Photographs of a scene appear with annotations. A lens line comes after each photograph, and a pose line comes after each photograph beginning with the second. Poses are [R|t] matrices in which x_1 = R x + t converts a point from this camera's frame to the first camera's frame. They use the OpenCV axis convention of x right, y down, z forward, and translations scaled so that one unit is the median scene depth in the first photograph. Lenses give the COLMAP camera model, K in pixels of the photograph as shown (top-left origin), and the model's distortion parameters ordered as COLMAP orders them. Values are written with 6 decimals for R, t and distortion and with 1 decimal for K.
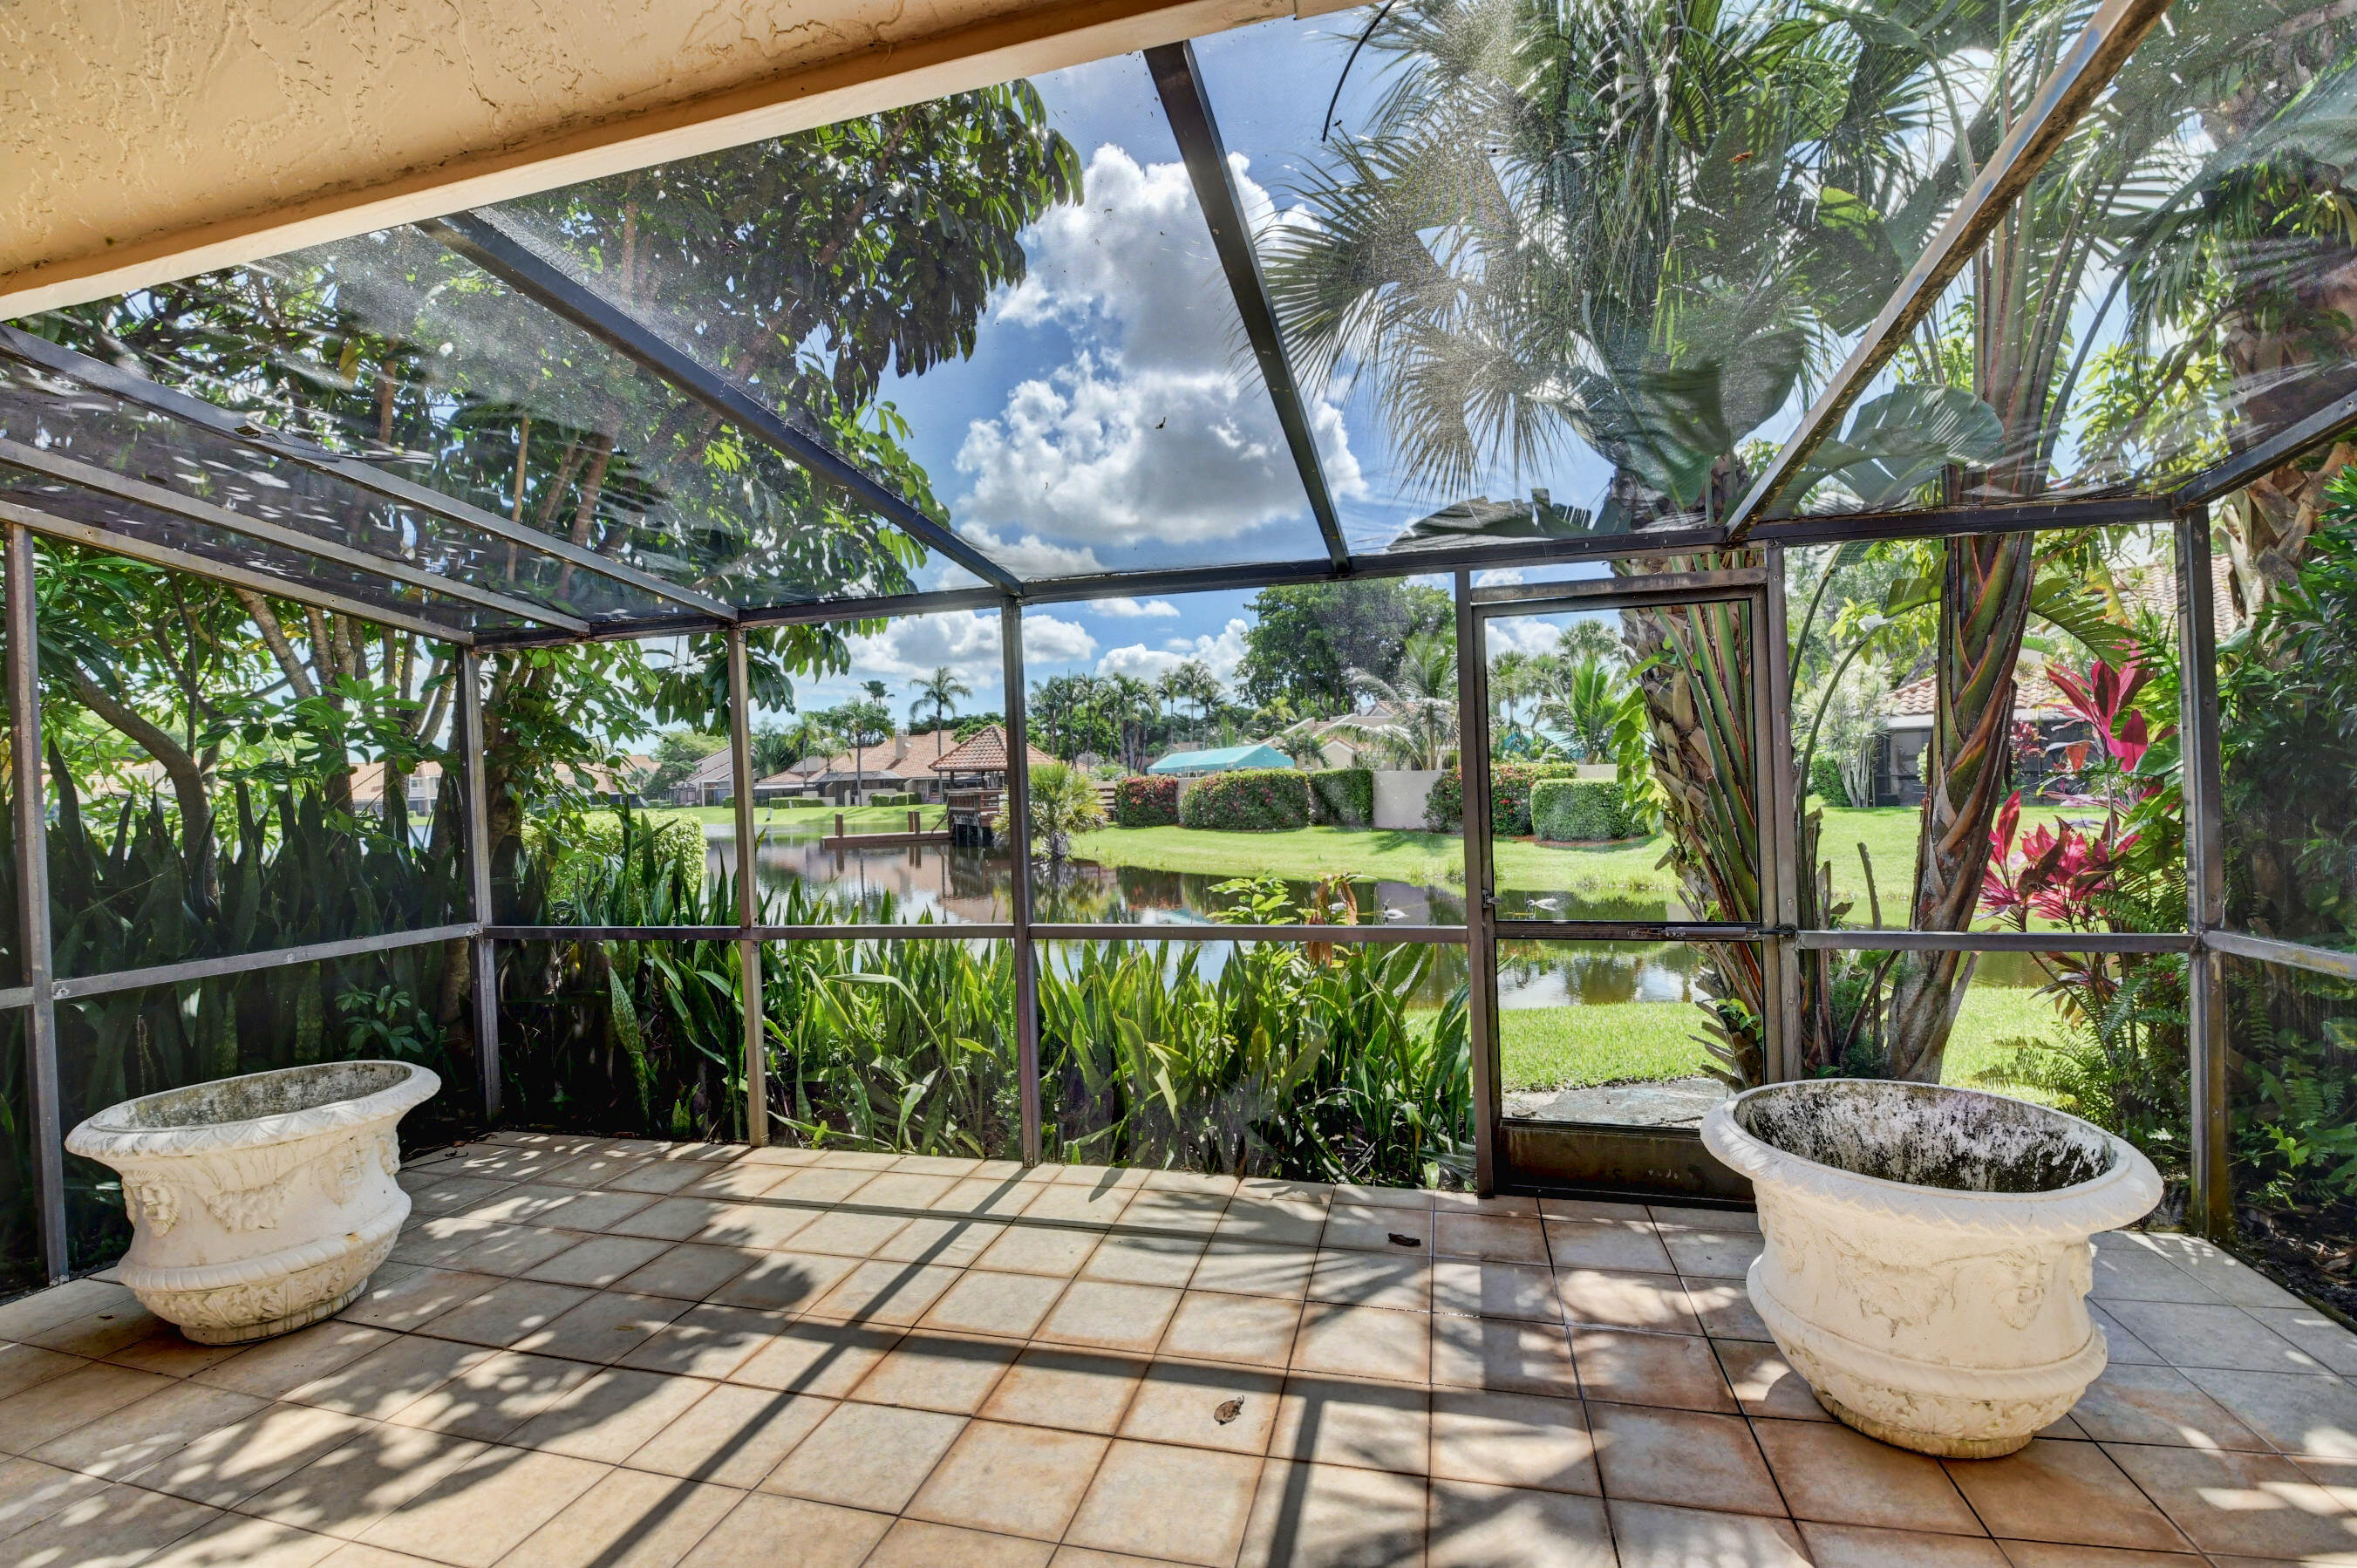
lens RADIAL K [[1025.3, 0, 1172.1], [0, 1025.3, 782.6], [0, 0, 1]] dist [-0.010706, -0.010397]
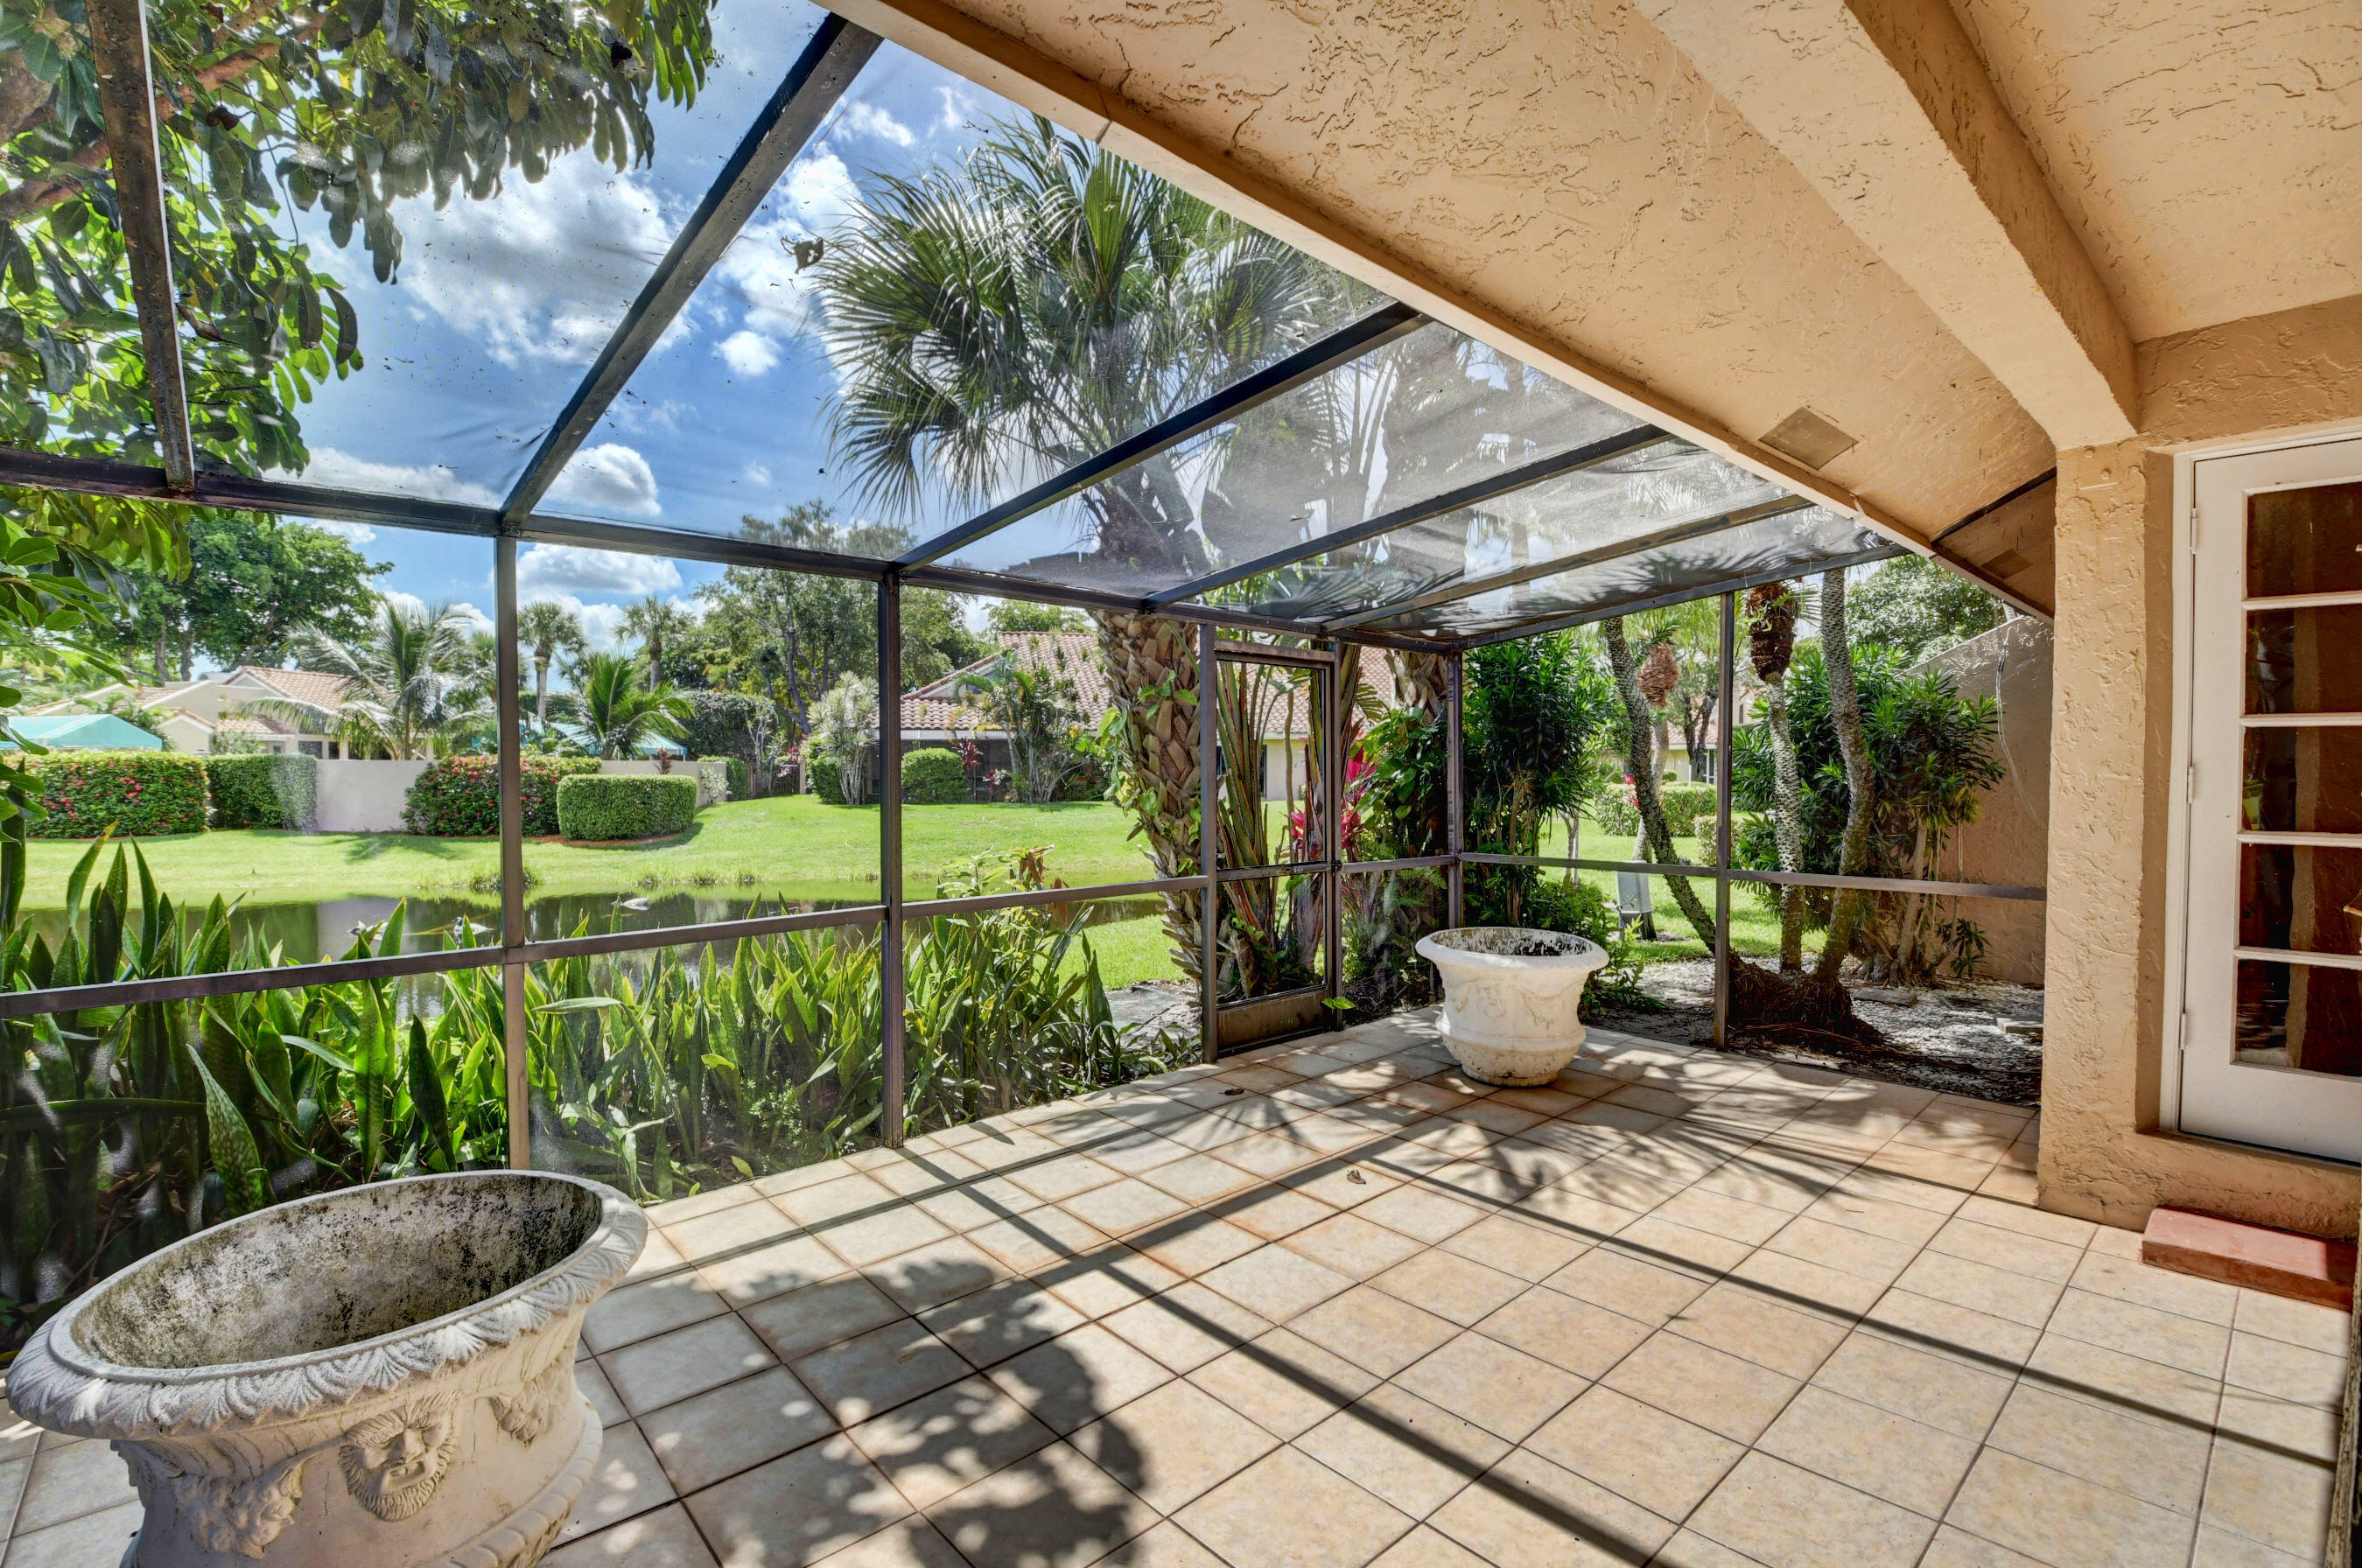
lens RADIAL K [[1027.3, 0, 1183.9], [0, 1027.3, 781.2], [0, 0, 1]] dist [-0.010706, -0.010397]
pose [[0.563328, 0.018445, 0.826027, -1.073210], [-0.017404, 0.999794, -0.010457, 0.034617], [-0.826050, -0.008486, 0.563533, 0.278691]]
